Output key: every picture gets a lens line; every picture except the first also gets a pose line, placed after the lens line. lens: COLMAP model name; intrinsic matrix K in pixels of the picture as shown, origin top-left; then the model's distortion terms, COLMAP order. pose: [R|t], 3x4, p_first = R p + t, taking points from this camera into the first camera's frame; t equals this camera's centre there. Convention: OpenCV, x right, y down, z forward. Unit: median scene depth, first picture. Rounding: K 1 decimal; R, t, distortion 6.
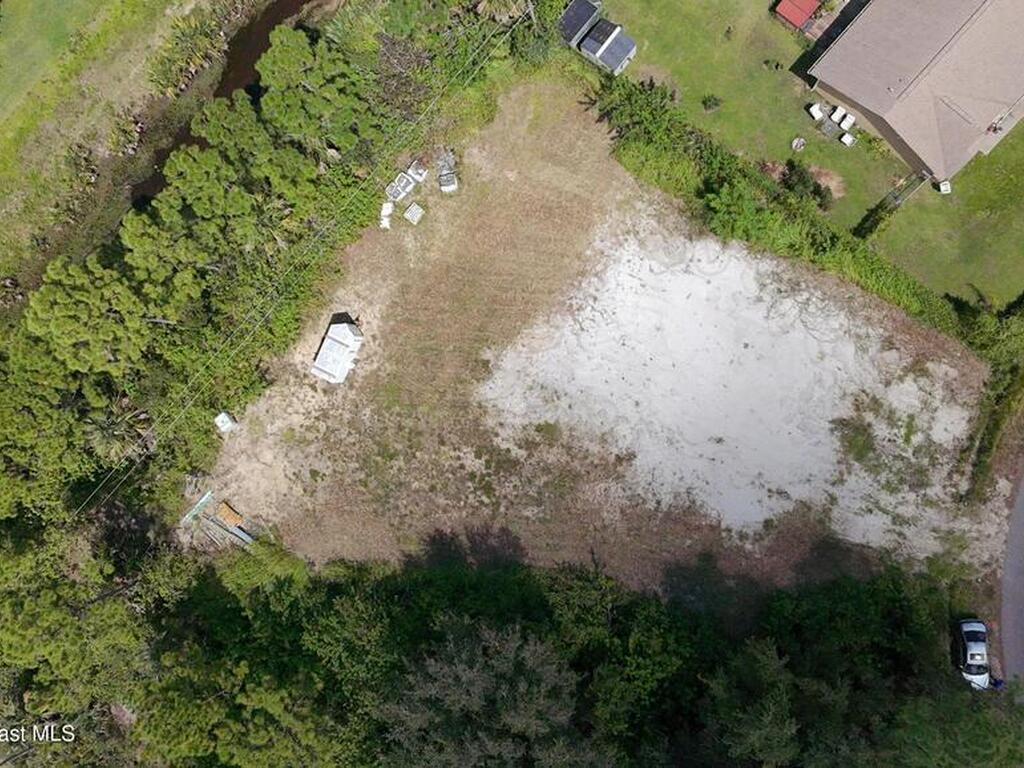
lens RADIAL K [[882.6, 0, 511.5], [0, 882.6, 370.1], [0, 0, 1]] dist [-0.004156, 0.027121]
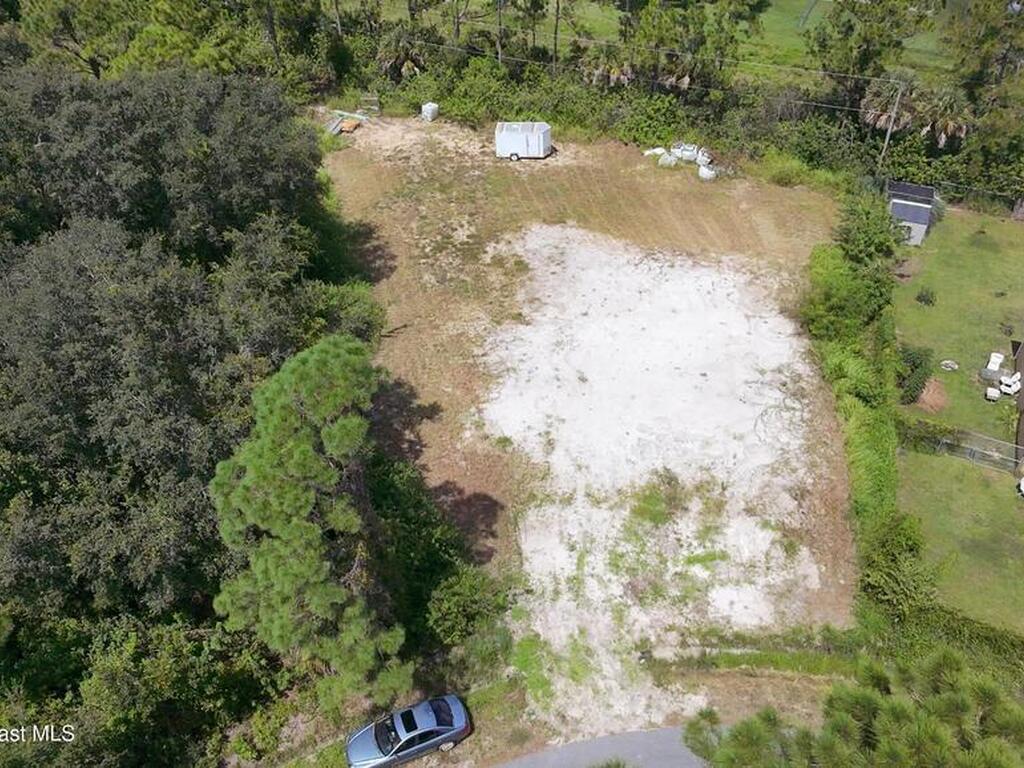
lens RADIAL K [[873.6, 0, 510.3], [0, 873.6, 382.9], [0, 0, 1]] dist [-0.005603, 0.021997]
pose [[0.326992, 0.714179, -0.618890, 0.709807], [-0.944345, 0.222050, -0.242708, 0.336493], [-0.035912, 0.663809, 0.747040, 0.412220]]
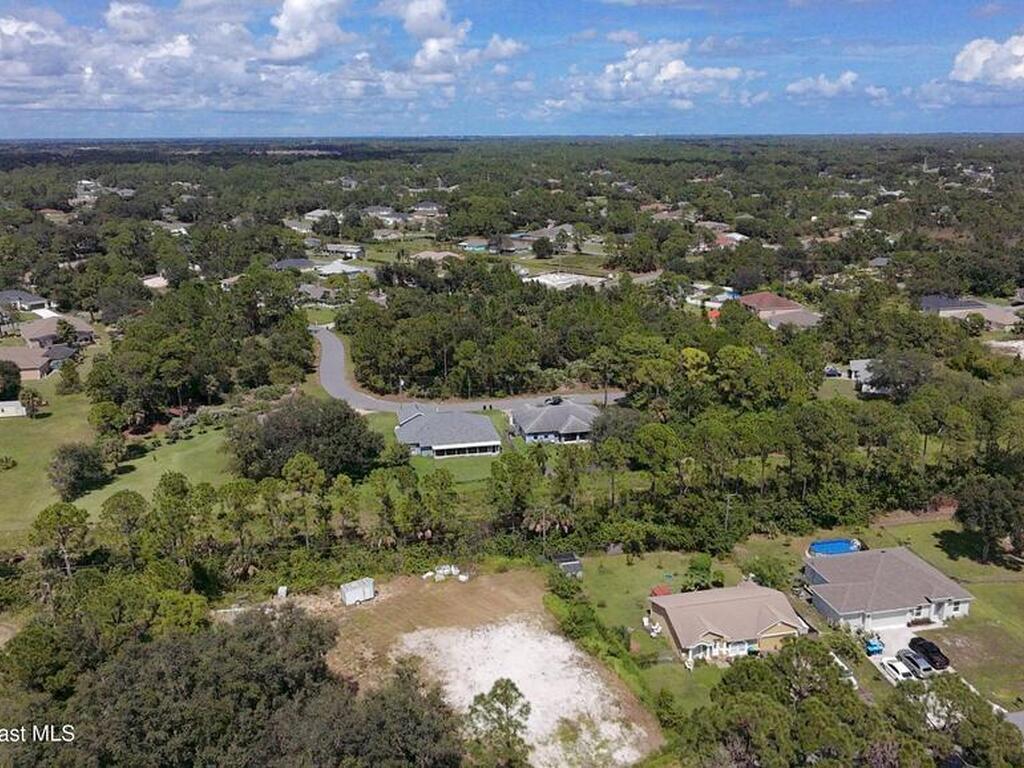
lens RADIAL K [[882.6, 0, 511.5], [0, 882.6, 370.1], [0, 0, 1]] dist [-0.004156, 0.027121]
pose [[0.806477, 0.277370, -0.522169, 0.916242], [-0.583455, 0.230263, -0.778819, 1.150961], [-0.095785, 0.932762, 0.347534, -0.086885]]
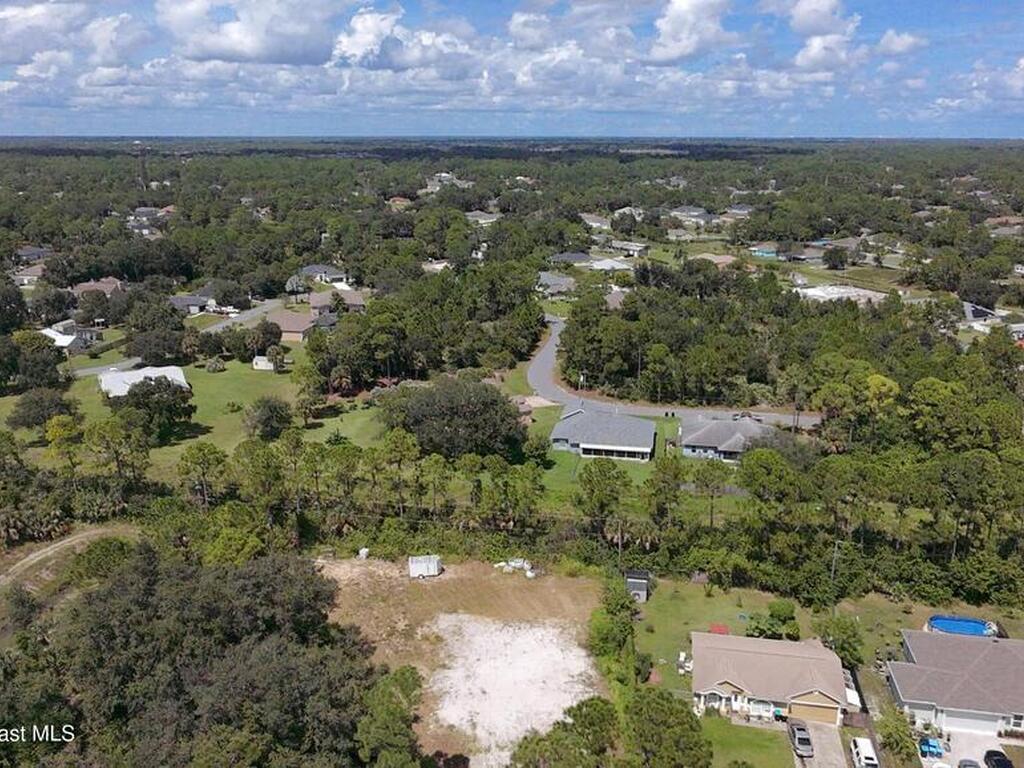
lens RADIAL K [[882.6, 0, 511.5], [0, 882.6, 370.1], [0, 0, 1]] dist [-0.004156, 0.027121]
pose [[0.520121, 0.352855, -0.777796, 1.274992], [-0.851835, 0.148146, -0.502424, 0.738803], [-0.062056, 0.923876, 0.377628, -0.116602]]
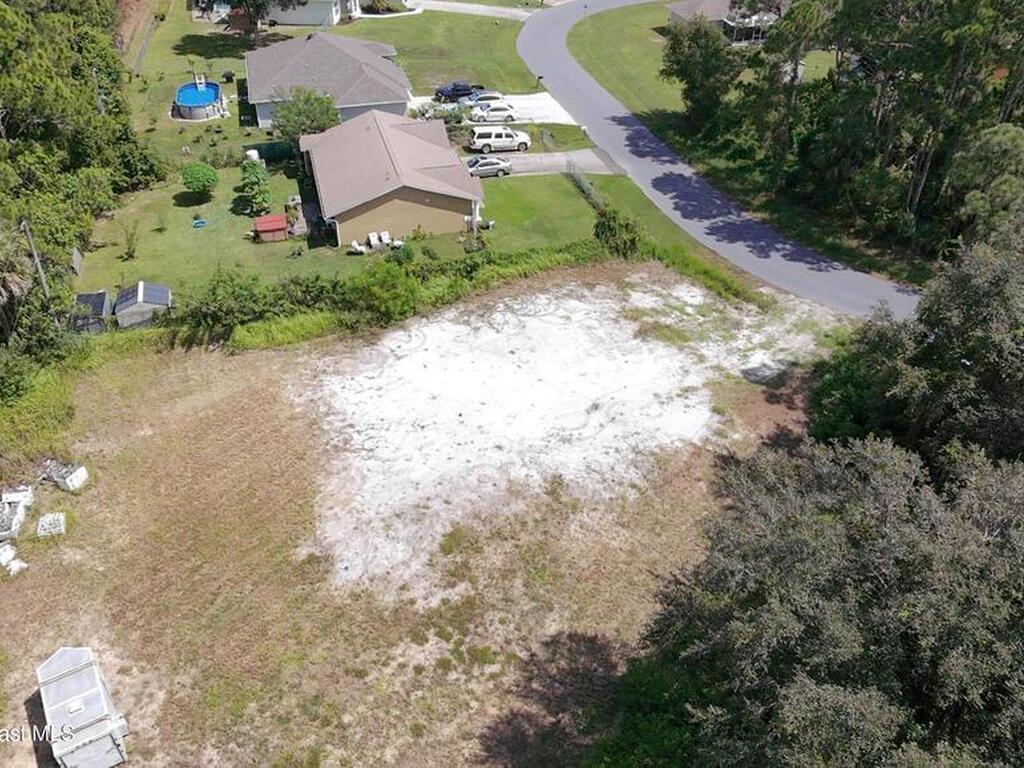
lens RADIAL K [[882.6, 0, 511.5], [0, 882.6, 370.1], [0, 0, 1]] dist [-0.004156, 0.027121]
pose [[0.540539, -0.375815, 0.752716, -0.382638], [0.836767, 0.333092, -0.434592, 0.347970], [-0.087398, 0.864762, 0.494519, 0.593371]]
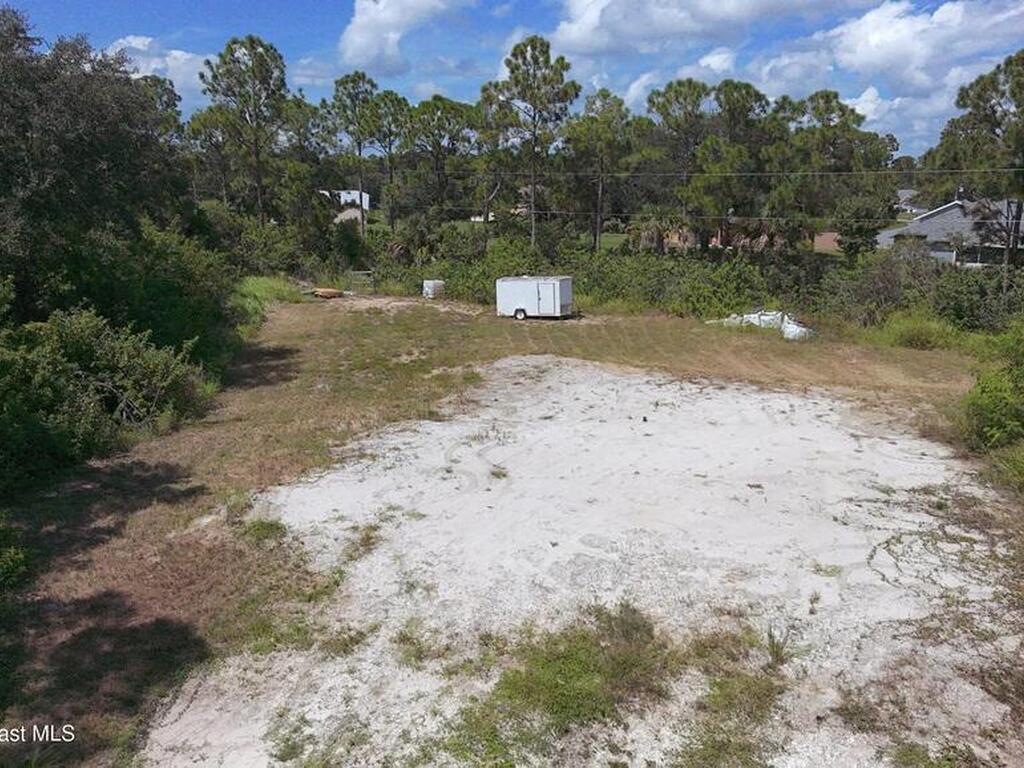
lens RADIAL K [[873.6, 0, 510.3], [0, 873.6, 382.9], [0, 0, 1]] dist [-0.005603, 0.021997]
pose [[0.160344, 0.355709, -0.920739, 0.580771], [-0.986895, 0.040676, -0.156151, 0.134053], [-0.018092, 0.933711, 0.357570, 0.825663]]
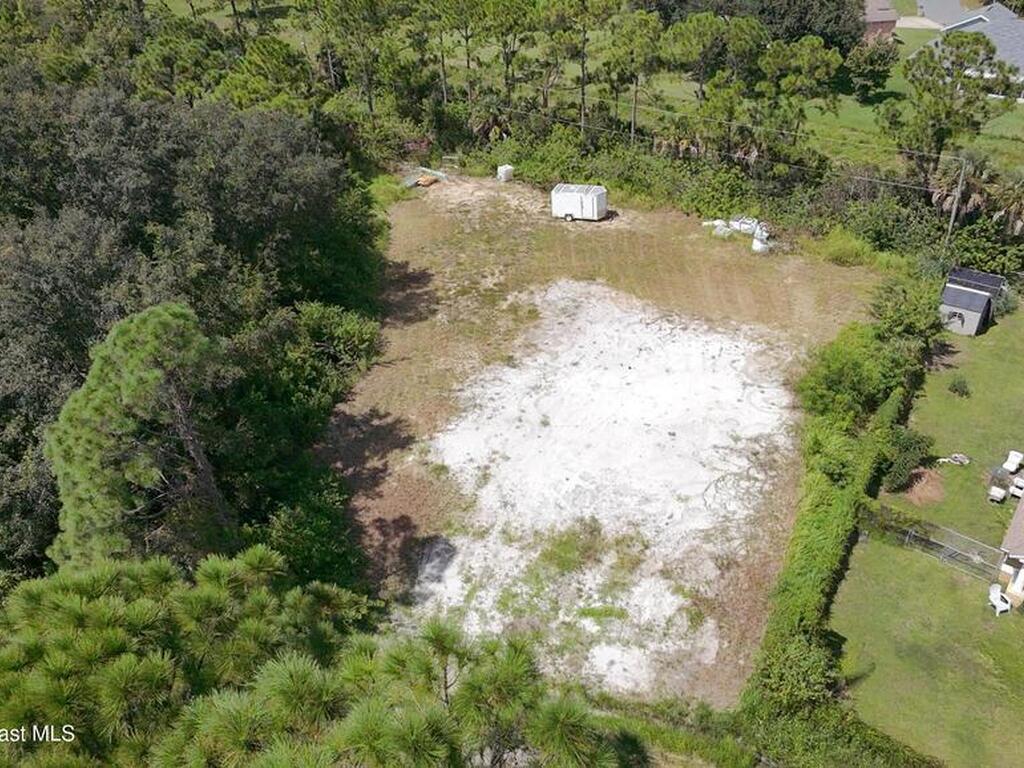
lens RADIAL K [[873.6, 0, 510.3], [0, 873.6, 382.9], [0, 0, 1]] dist [-0.005603, 0.021997]
pose [[0.096392, 0.665620, -0.740040, 0.785027], [-0.994929, 0.085878, -0.052350, 0.148477], [0.028708, 0.741334, 0.670523, 0.453862]]
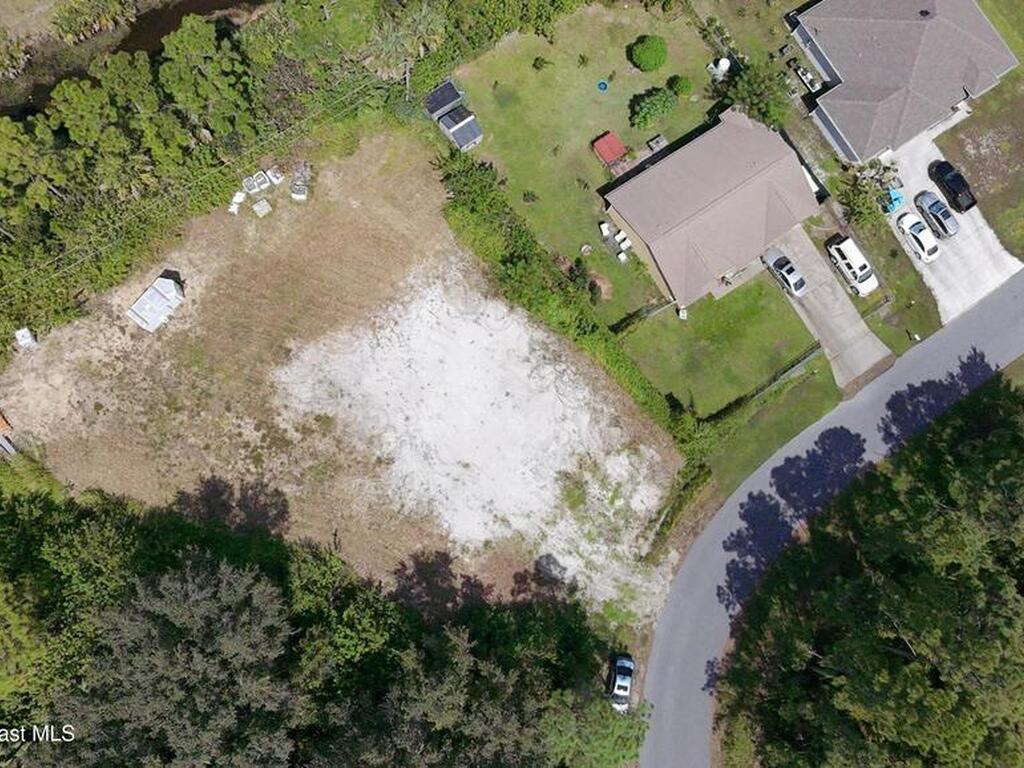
lens RADIAL K [[882.6, 0, 511.5], [0, 882.6, 370.1], [0, 0, 1]] dist [-0.004156, 0.027121]
pose [[0.939874, 0.272610, 0.205718, 0.015308], [-0.245506, 0.958044, -0.147913, 0.117450], [-0.237410, 0.088515, 0.967368, -0.165766]]
